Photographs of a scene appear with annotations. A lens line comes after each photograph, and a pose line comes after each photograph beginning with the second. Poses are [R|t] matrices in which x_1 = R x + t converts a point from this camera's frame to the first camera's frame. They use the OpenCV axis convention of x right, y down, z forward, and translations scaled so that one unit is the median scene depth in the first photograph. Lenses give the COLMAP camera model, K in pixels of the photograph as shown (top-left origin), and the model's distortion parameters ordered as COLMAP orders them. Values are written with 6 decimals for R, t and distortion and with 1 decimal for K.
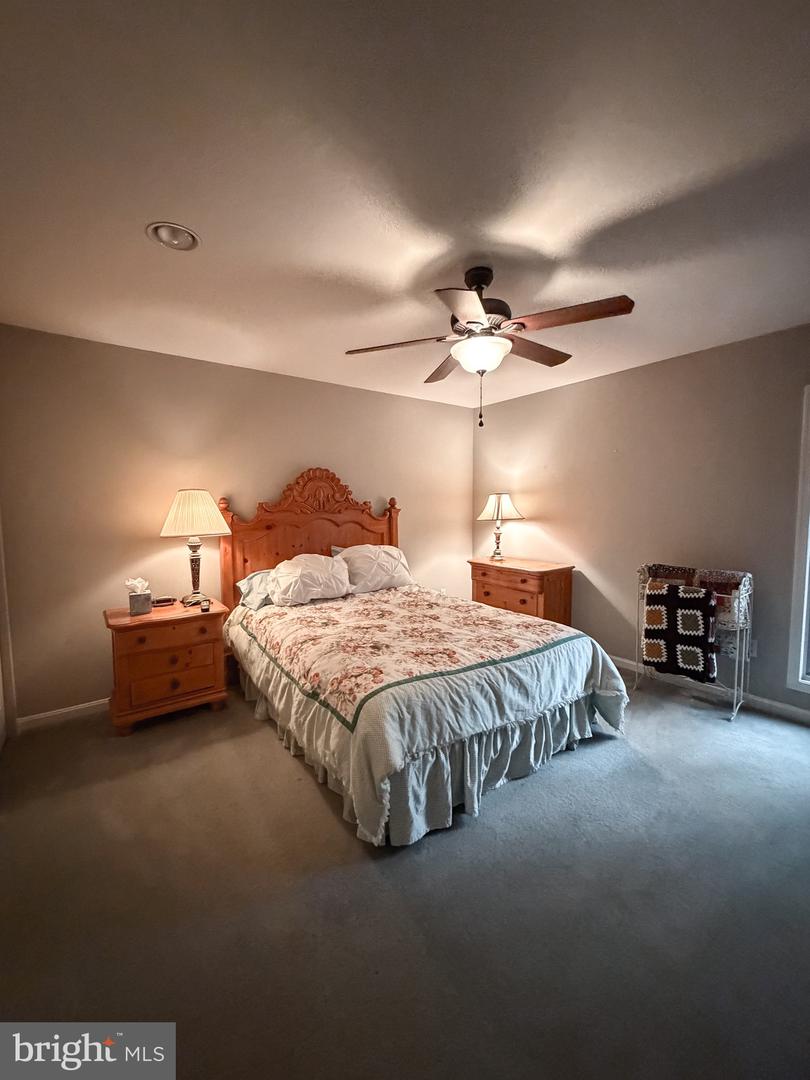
lens RADIAL K [[429.7, 0, 403.0], [0, 429.7, 538.6], [0, 0, 1]] dist [-0.000680, -0.000033]
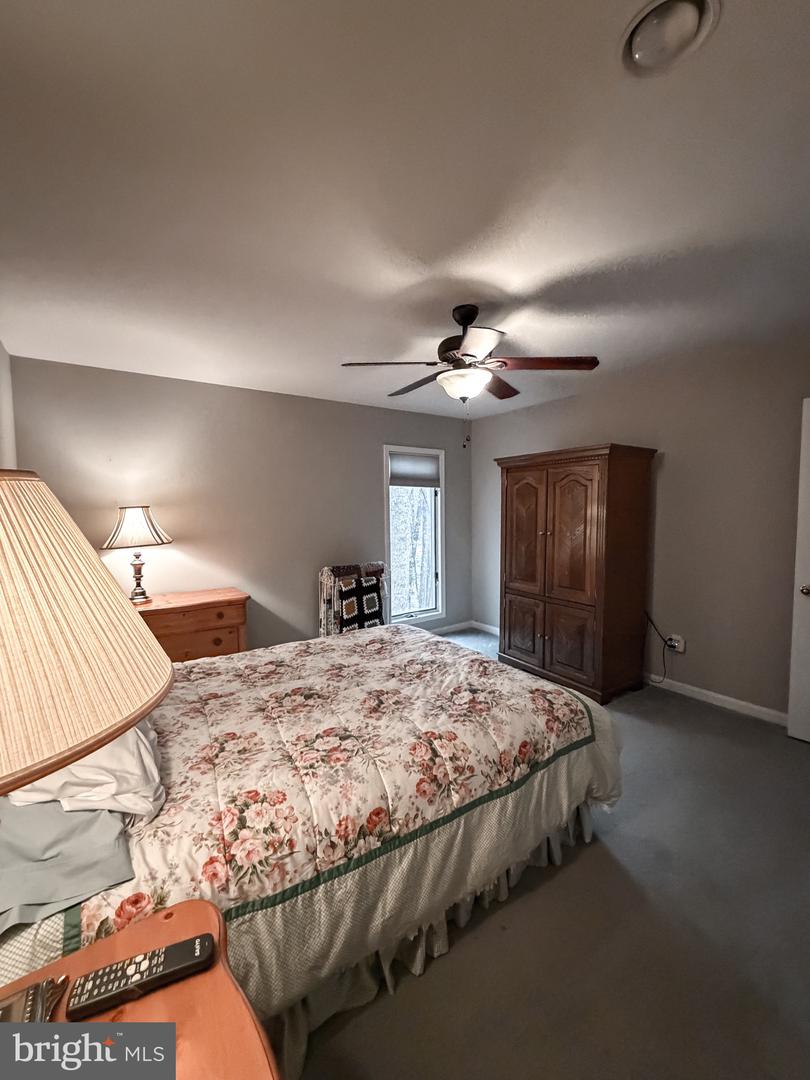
lens RADIAL K [[429.7, 0, 403.0], [0, 429.7, 538.6], [0, 0, 1]] dist [-0.000680, -0.000033]
pose [[0.034315, -0.064003, 0.997360, -0.669722], [0.095873, 0.993556, 0.060461, -0.080796], [-0.994802, 0.093546, 0.040230, 0.811589]]
